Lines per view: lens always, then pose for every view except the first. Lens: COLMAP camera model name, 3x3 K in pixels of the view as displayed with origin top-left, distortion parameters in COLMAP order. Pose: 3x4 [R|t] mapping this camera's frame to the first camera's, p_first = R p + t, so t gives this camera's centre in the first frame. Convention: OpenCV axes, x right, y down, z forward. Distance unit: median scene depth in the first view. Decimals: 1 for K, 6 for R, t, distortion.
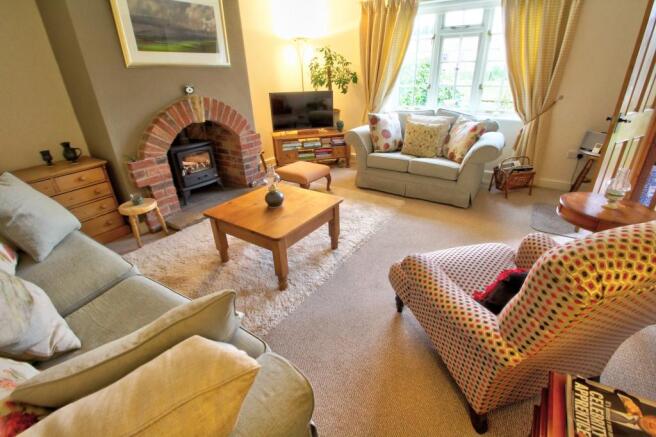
lens RADIAL K [[310.4, 0, 330.1], [0, 310.4, 217.3], [0, 0, 1]] dist [-0.020998, -0.000891]
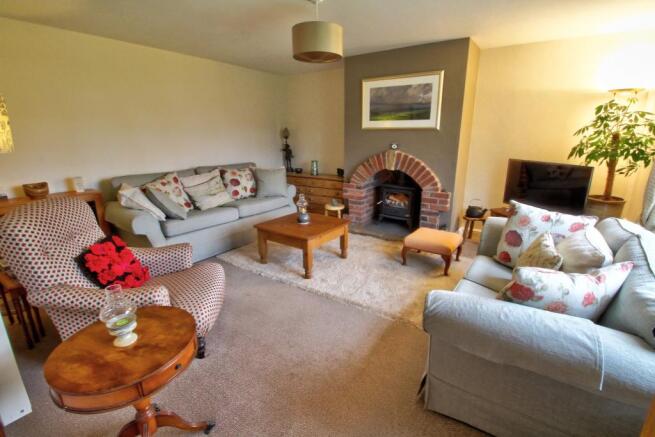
lens RADIAL K [[310.0, 0, 328.5], [0, 310.0, 220.3], [0, 0, 1]] dist [-0.020998, -0.000891]
pose [[-0.026702, 0.285274, -0.958074, 0.911319], [-0.424281, 0.864573, 0.269259, -0.363839], [0.905137, 0.413682, 0.097951, 0.715712]]
